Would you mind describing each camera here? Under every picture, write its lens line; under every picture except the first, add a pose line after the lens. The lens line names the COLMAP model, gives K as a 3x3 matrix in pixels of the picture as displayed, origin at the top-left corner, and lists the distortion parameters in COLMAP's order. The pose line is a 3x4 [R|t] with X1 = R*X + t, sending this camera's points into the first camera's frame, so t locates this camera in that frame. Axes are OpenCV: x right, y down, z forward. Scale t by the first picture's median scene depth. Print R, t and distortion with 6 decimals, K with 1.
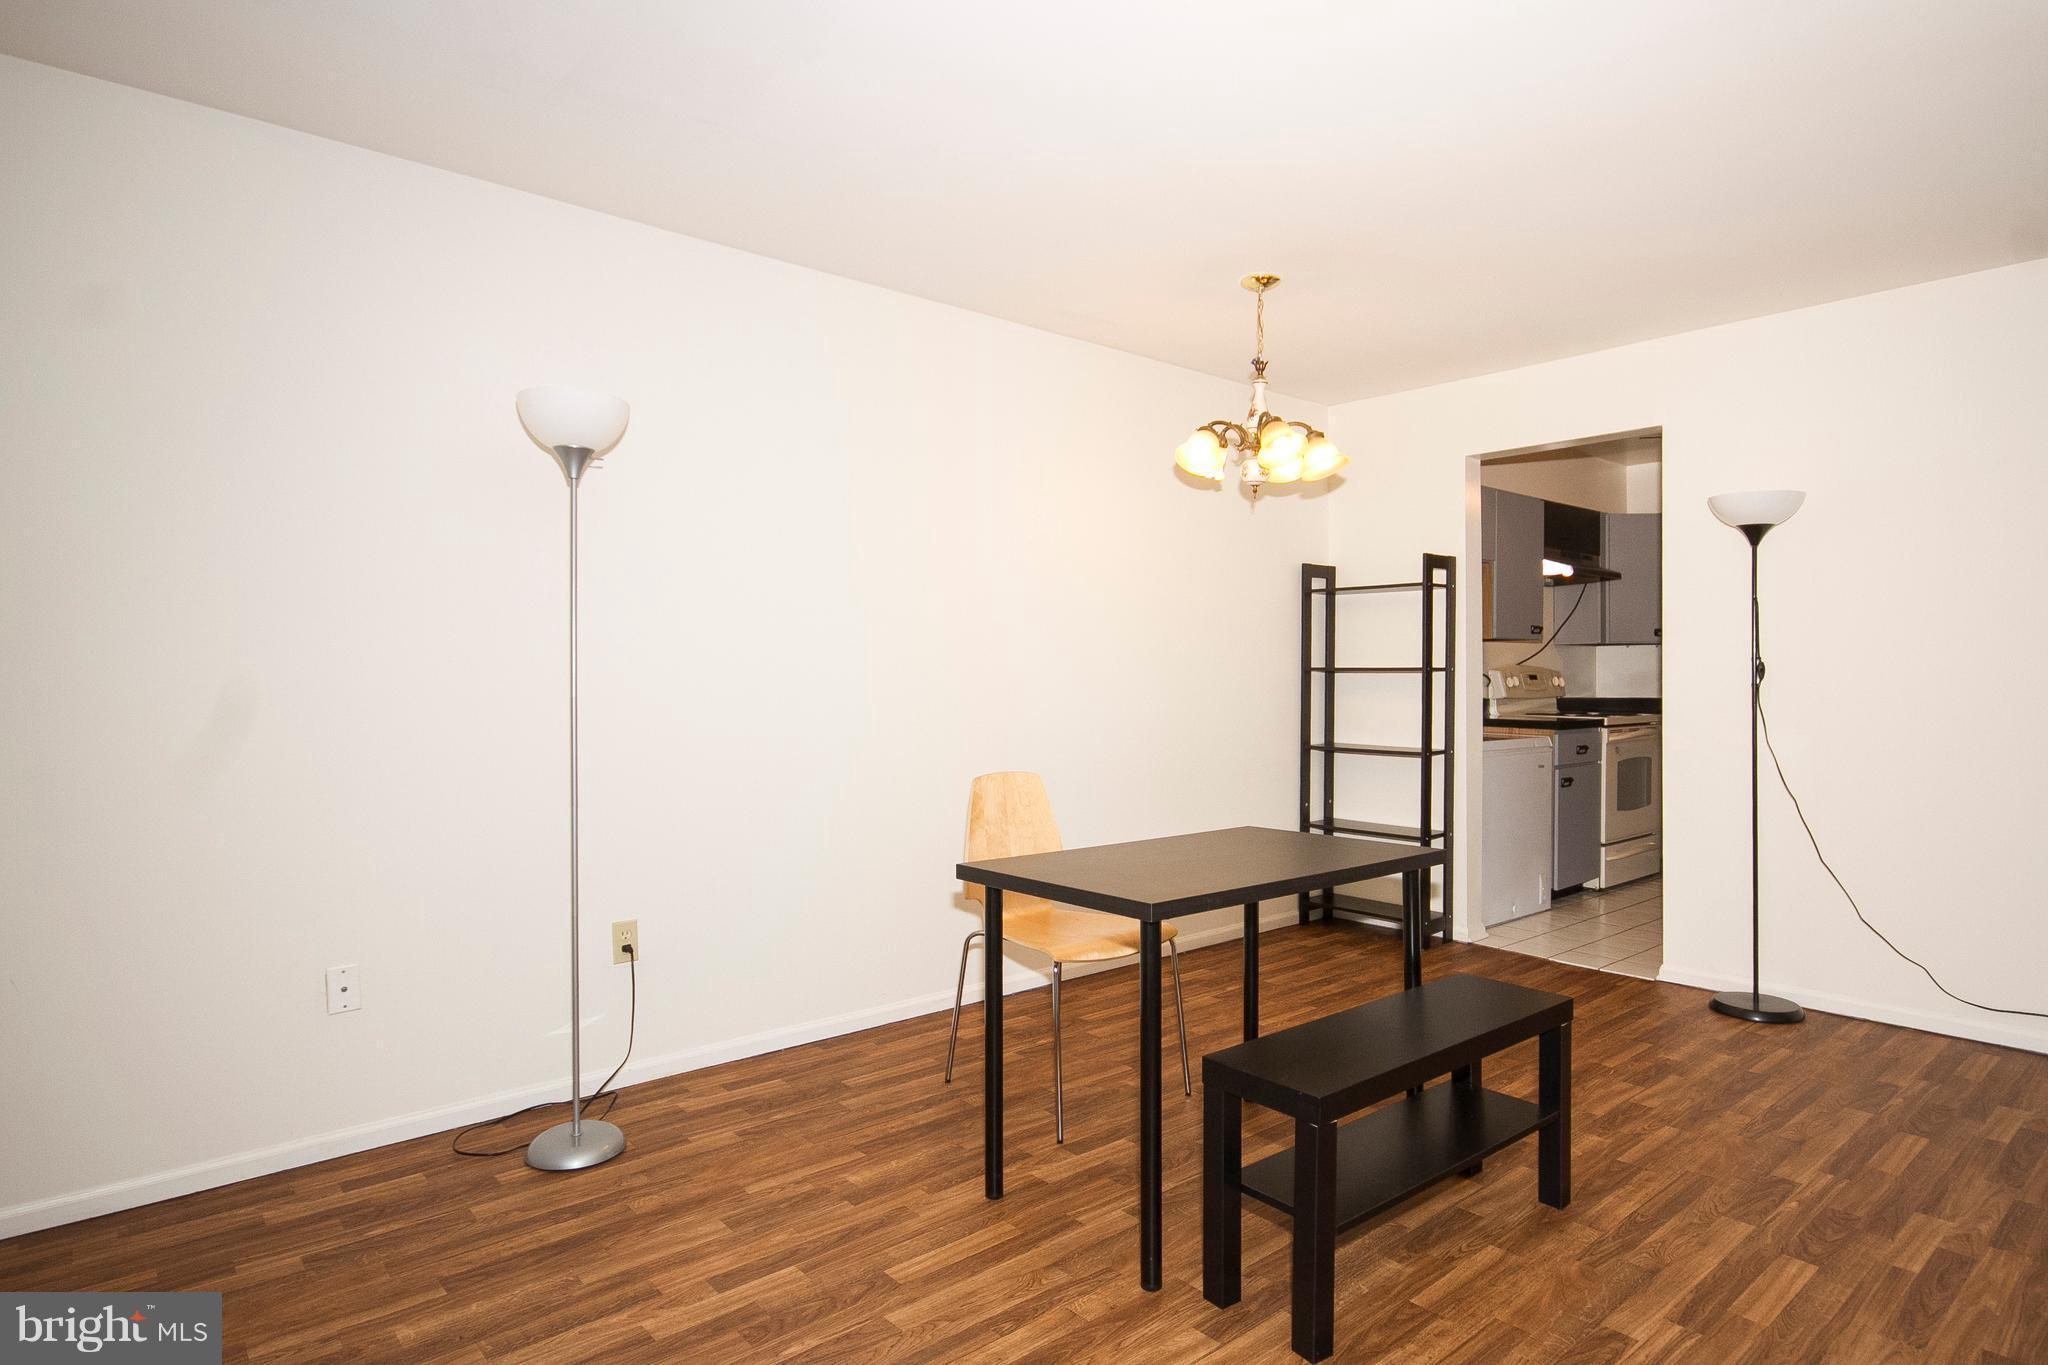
lens RADIAL K [[1082.2, 0, 1018.4], [0, 1082.2, 688.7], [0, 0, 1]] dist [0.010372, -0.001851]
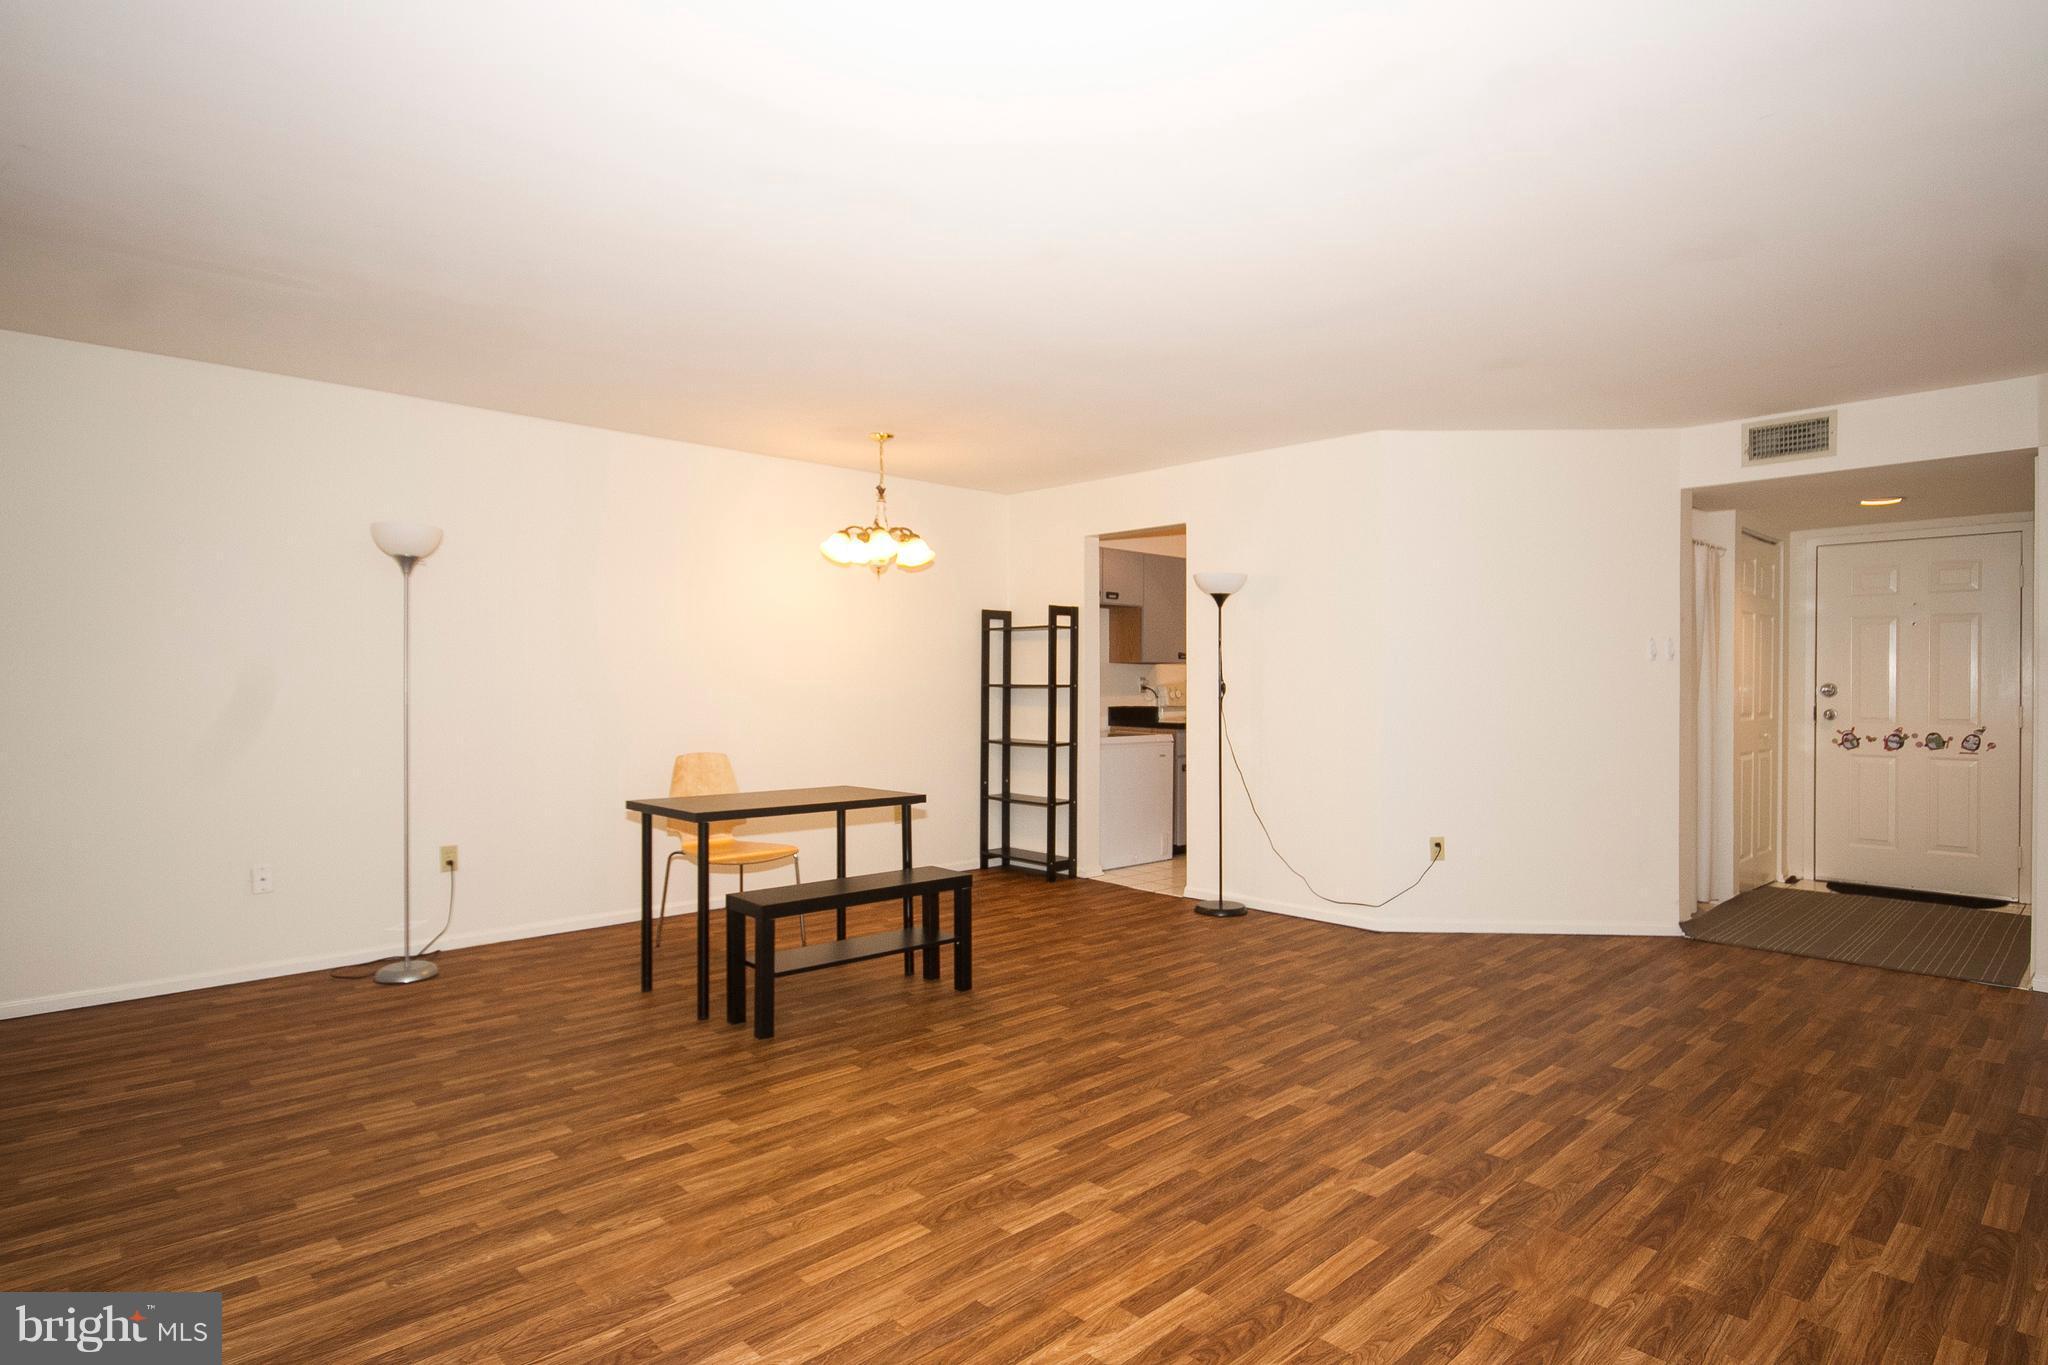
lens RADIAL K [[1082.2, 0, 1029.0], [0, 1082.2, 690.0], [0, 0, 1]] dist [0.010372, -0.001851]
pose [[0.999033, 0.002530, 0.043902, 0.340211], [-0.002219, 0.999972, -0.007123, -0.002734], [-0.043919, 0.007019, 0.999010, -0.511540]]
